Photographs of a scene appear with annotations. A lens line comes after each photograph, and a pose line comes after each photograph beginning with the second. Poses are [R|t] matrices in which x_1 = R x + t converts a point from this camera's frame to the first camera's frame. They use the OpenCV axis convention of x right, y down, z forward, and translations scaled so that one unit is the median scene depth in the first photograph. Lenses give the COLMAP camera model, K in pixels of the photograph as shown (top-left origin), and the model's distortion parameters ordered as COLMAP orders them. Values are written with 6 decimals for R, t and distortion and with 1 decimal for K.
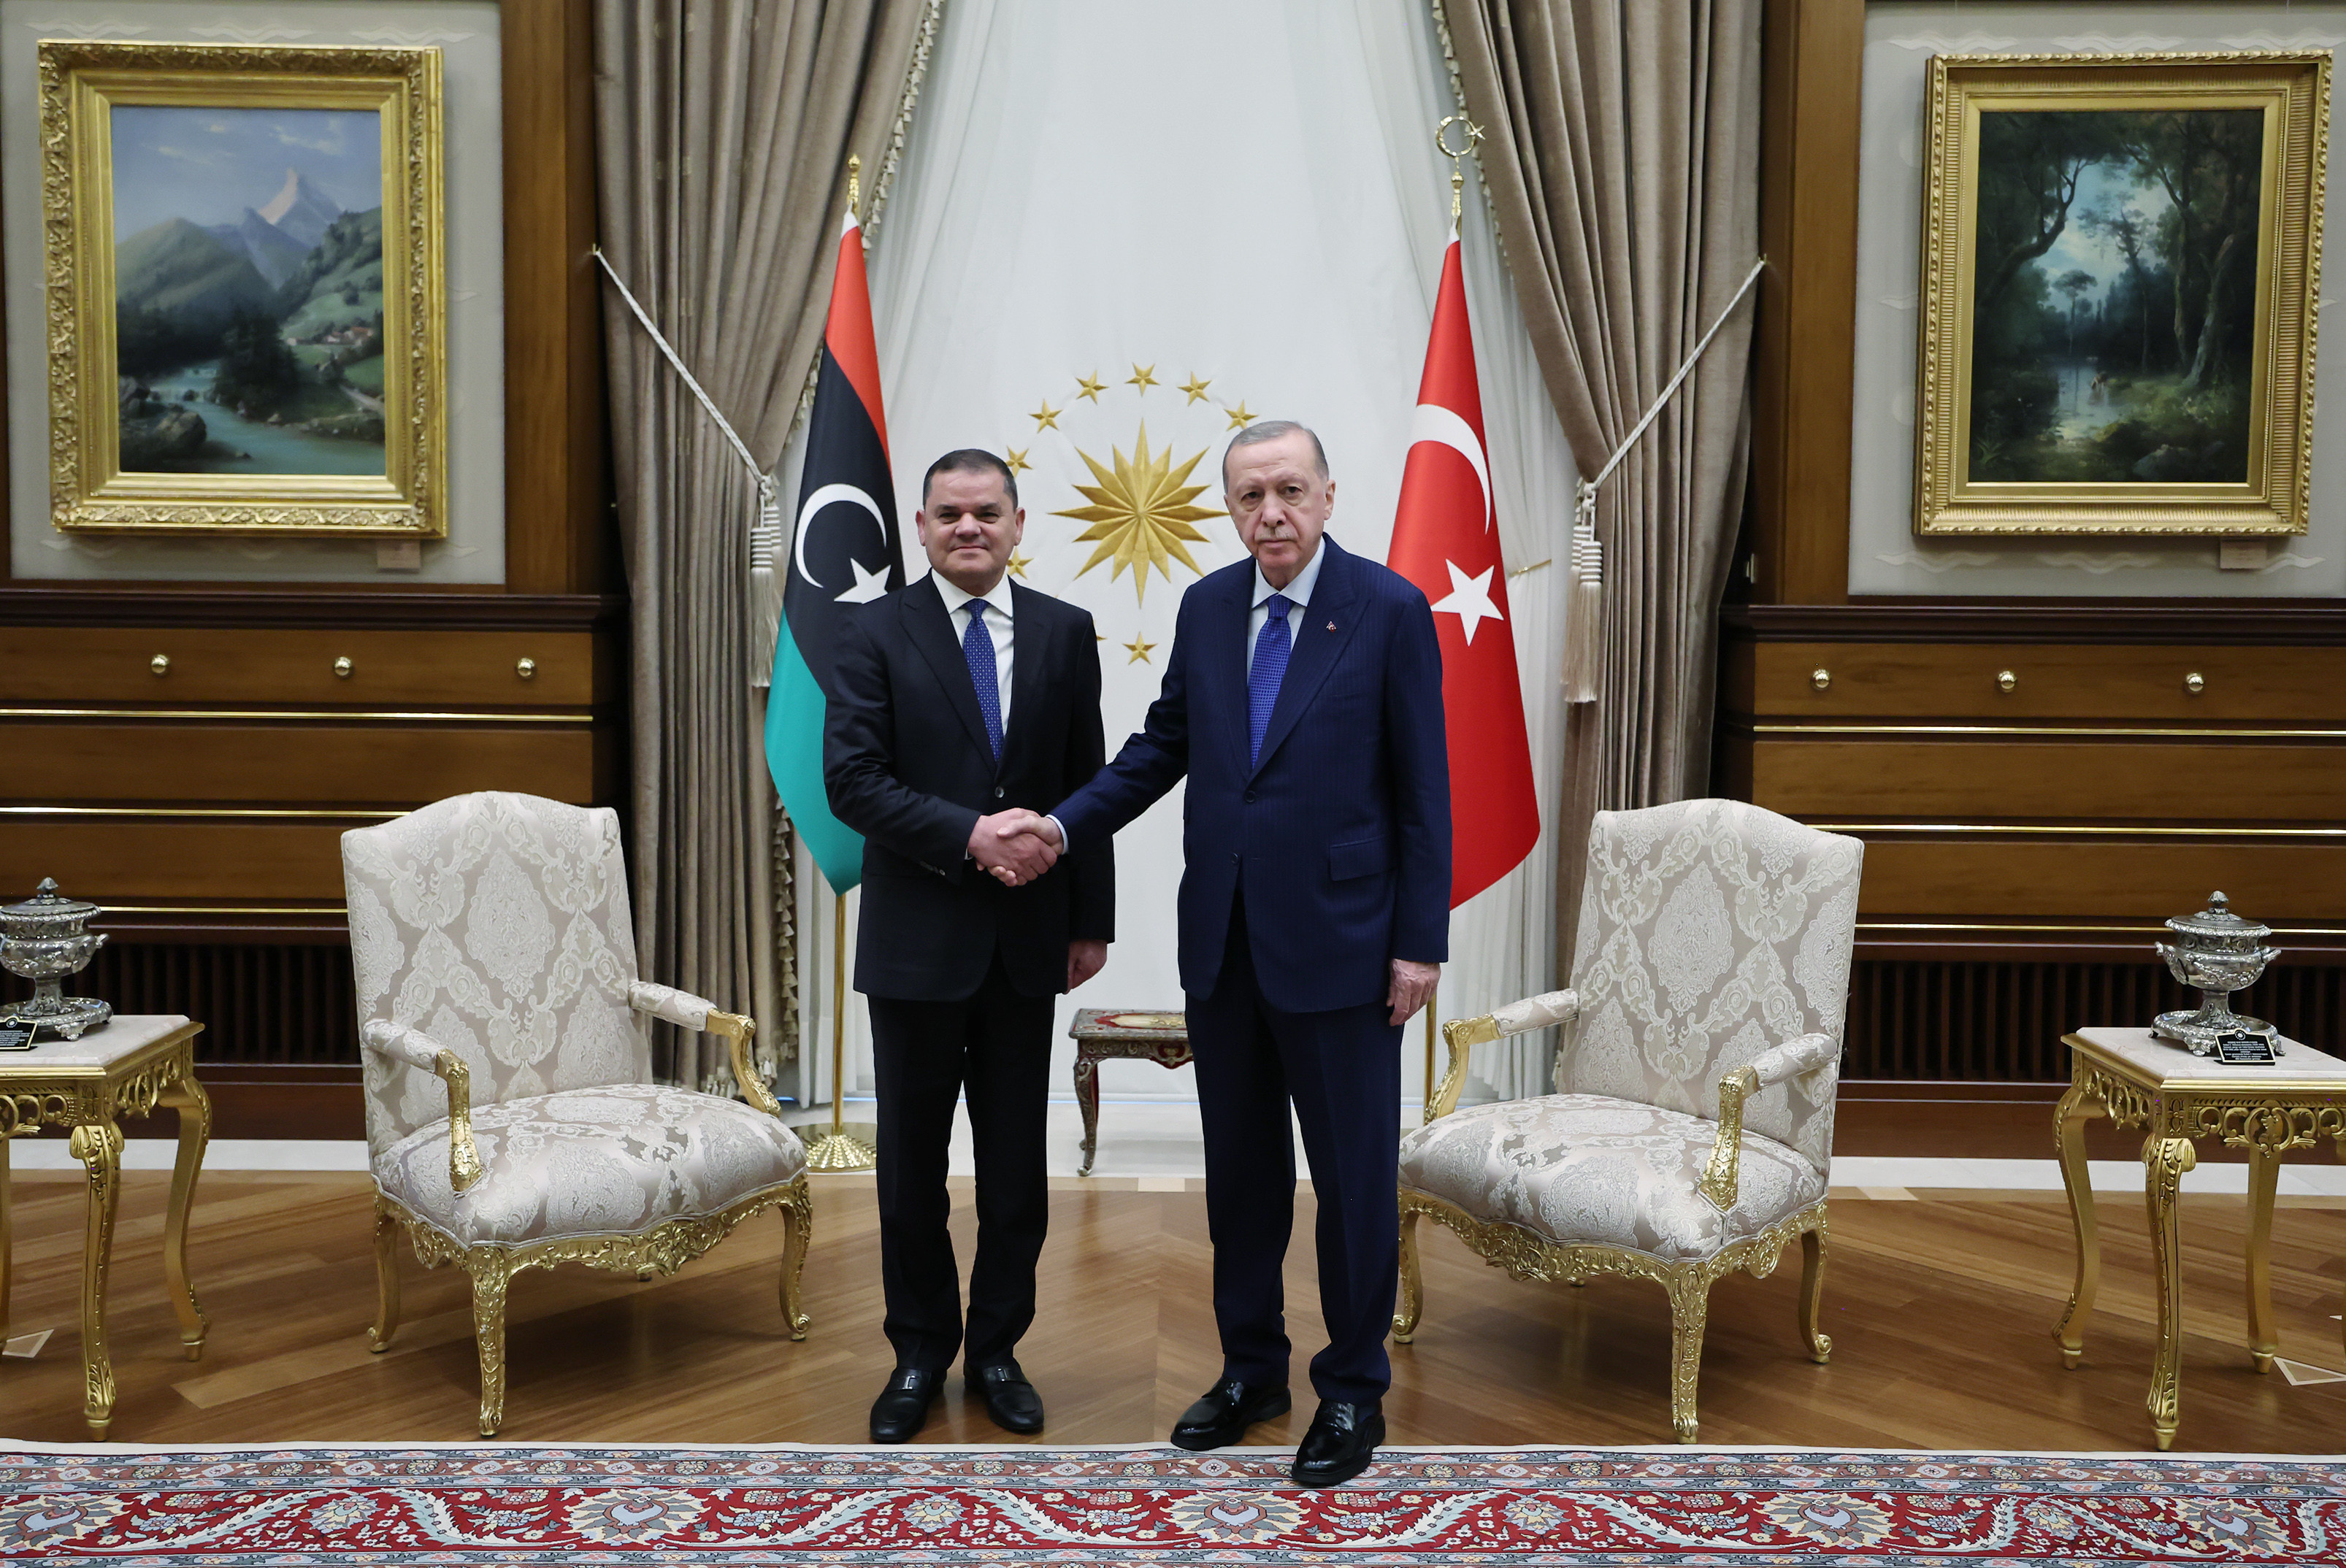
lens RADIAL K [[1996.2, 0, 1161.8], [0, 1996.2, 645.2], [0, 0, 1]] dist [0.054846, 0.021200]
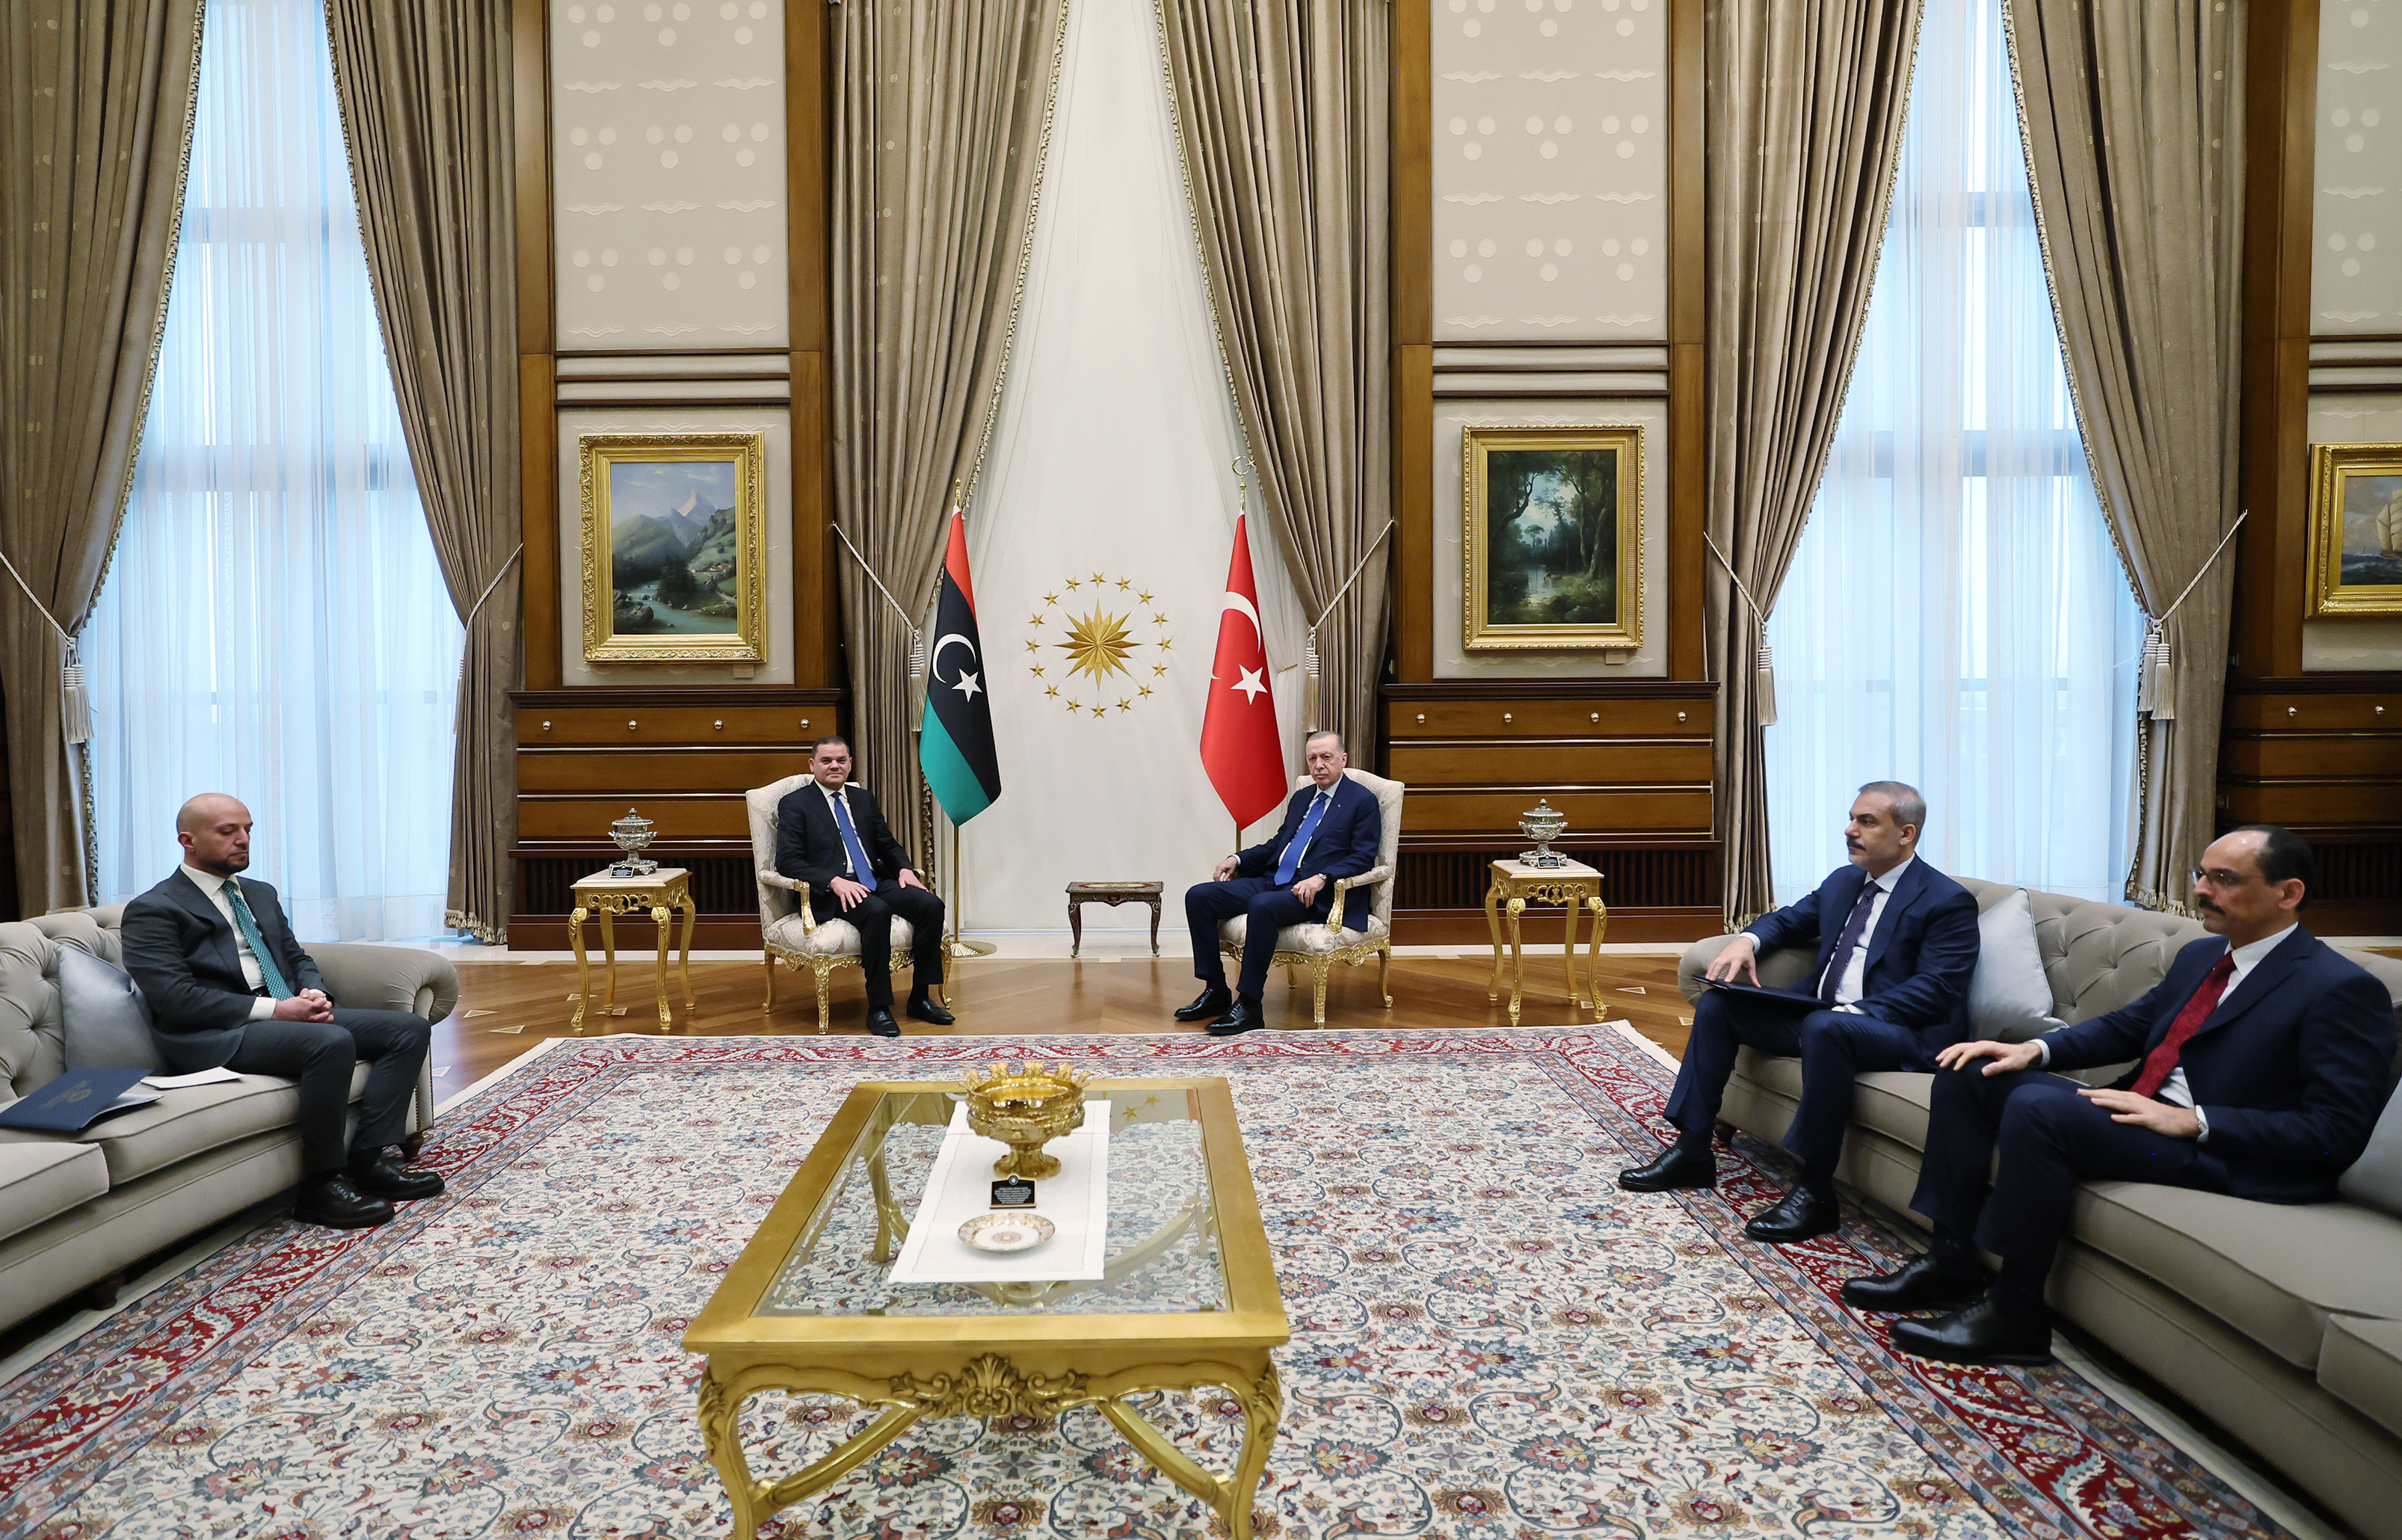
lens RADIAL K [[1697.6, 0, 1194.4], [0, 1697.6, 726.6], [0, 0, 1]] dist [-0.005534, -0.000496]
pose [[0.999813, -0.016891, 0.009438, 0.074604], [0.016969, 0.999822, -0.008274, 0.036395], [-0.009296, 0.008432, 0.999921, -0.789570]]
